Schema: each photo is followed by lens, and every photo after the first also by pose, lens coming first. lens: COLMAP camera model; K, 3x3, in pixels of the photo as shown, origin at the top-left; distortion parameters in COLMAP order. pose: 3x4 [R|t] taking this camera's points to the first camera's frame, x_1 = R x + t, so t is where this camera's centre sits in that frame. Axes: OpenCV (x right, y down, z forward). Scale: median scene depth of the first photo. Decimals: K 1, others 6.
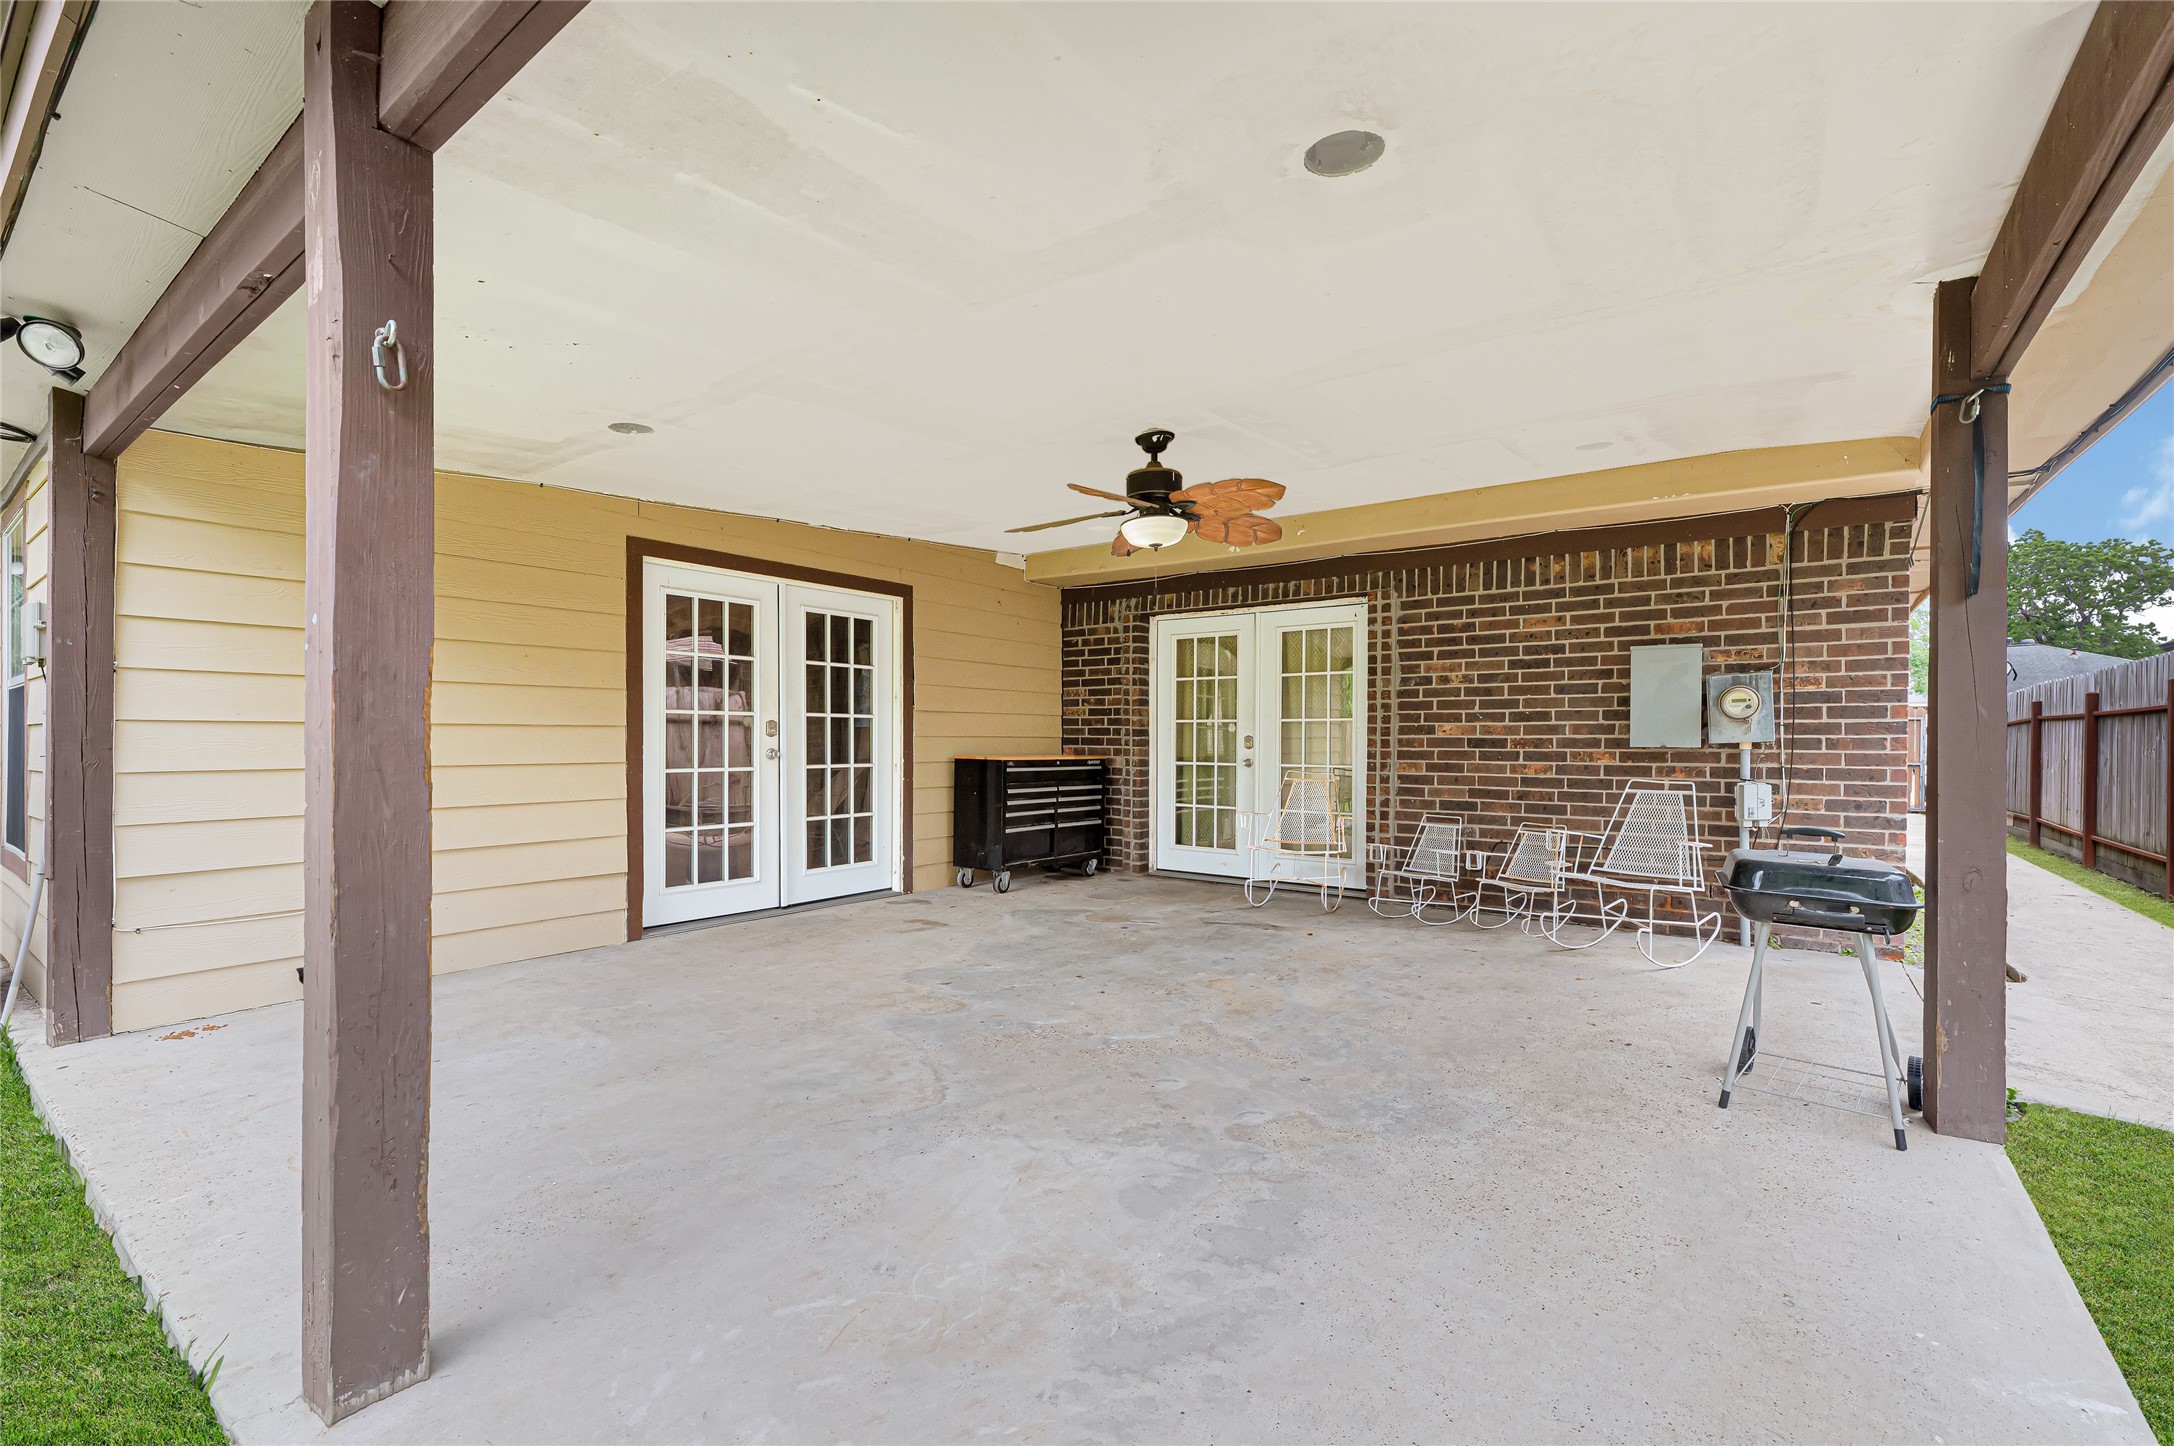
lens RADIAL K [[932.4, 0, 1086.4], [0, 932.4, 746.2], [0, 0, 1]] dist [-0.001452, -0.000052]
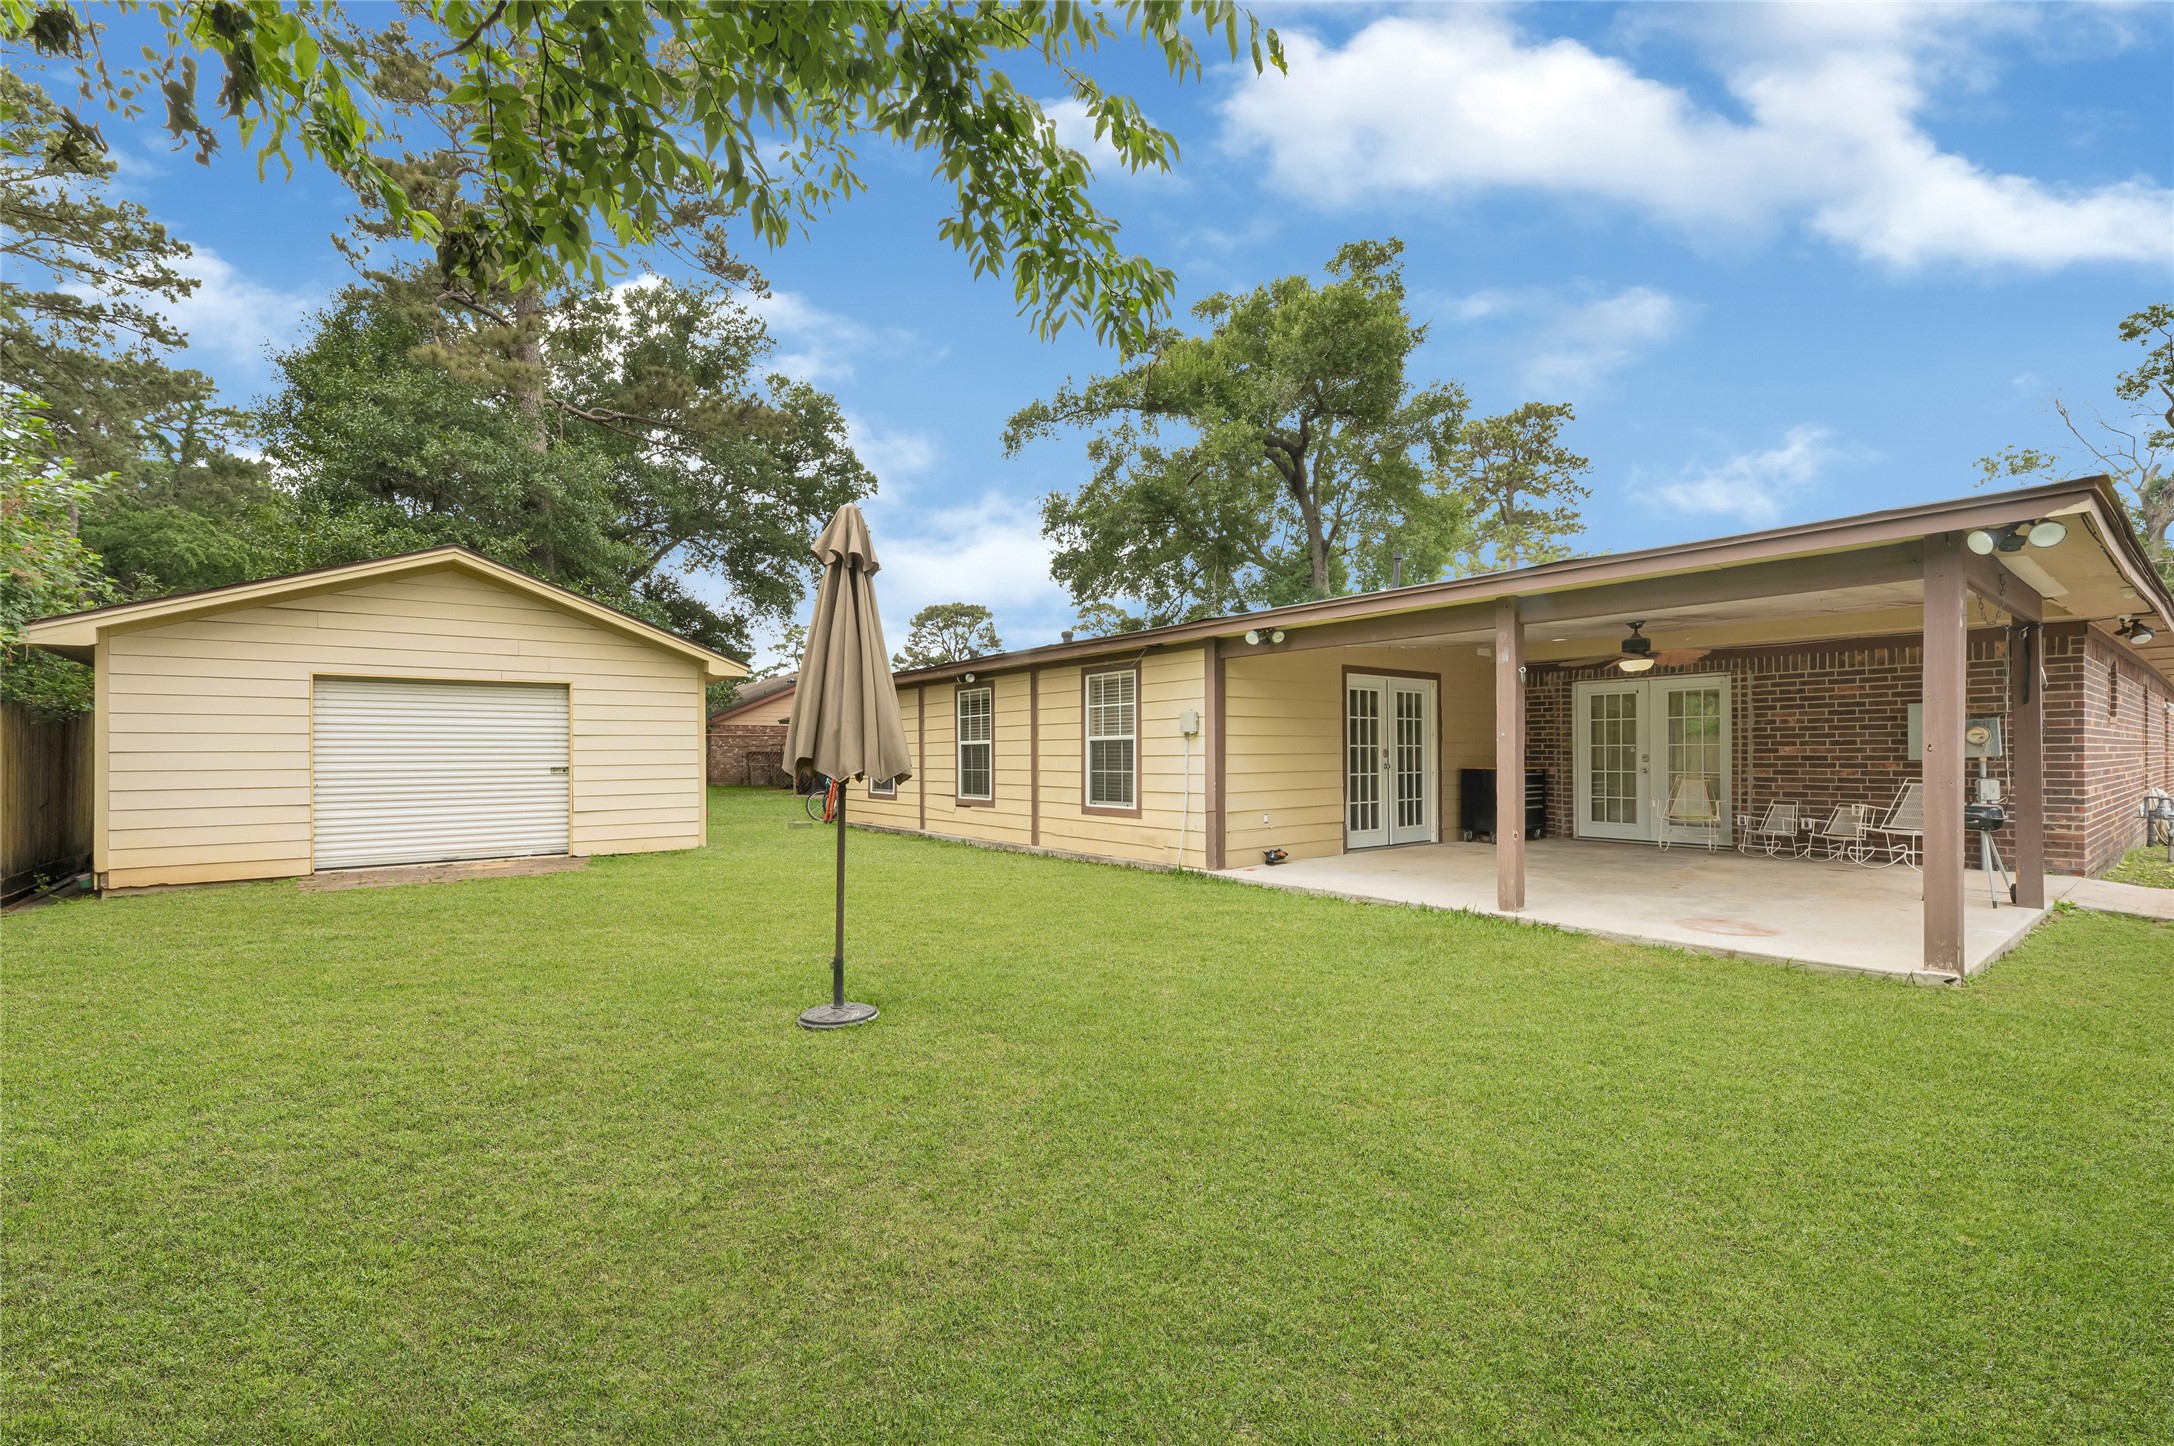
lens RADIAL K [[891.4, 0, 1106.9], [0, 891.4, 751.0], [0, 0, 1]] dist [0.000578, 0.000043]
pose [[0.964483, -0.009563, -0.263972, -0.397065], [0.006522, 0.999902, -0.012396, -0.004718], [0.264065, 0.010234, 0.964451, -0.937657]]
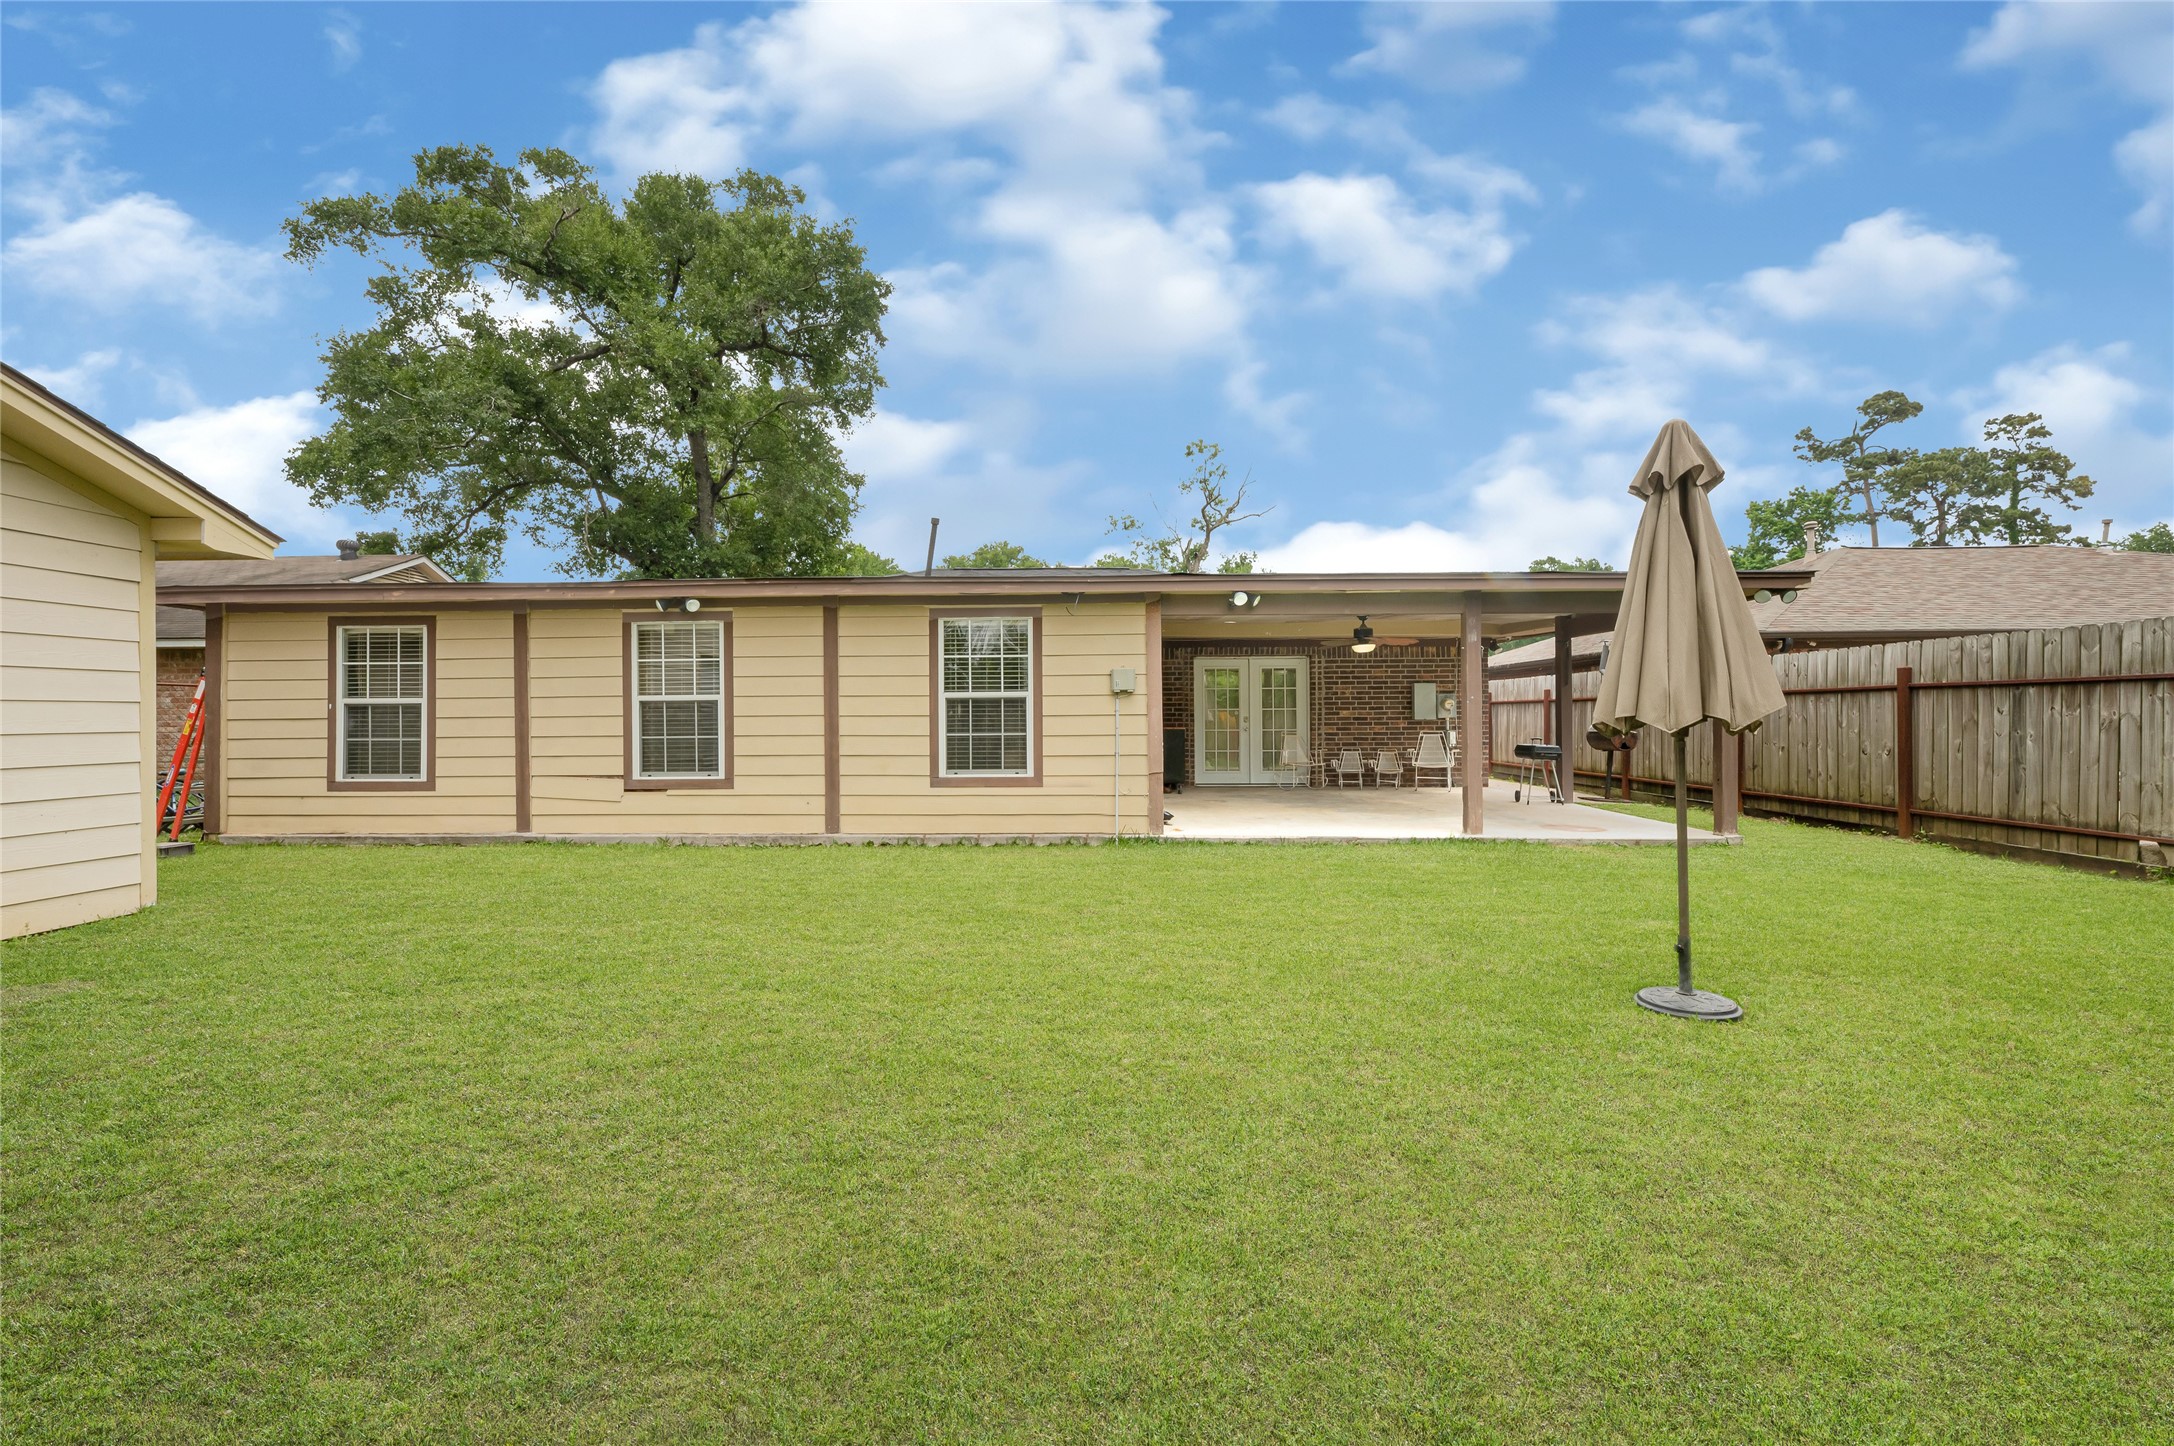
lens RADIAL K [[887.2, 0, 1086.1], [0, 887.2, 727.5], [0, 0, 1]] dist [-0.000591, -0.000027]
pose [[0.833124, -0.014126, 0.552905, -1.503735], [0.013536, 0.999895, 0.005151, -0.002510], [-0.552920, 0.003192, 0.833228, -0.581869]]
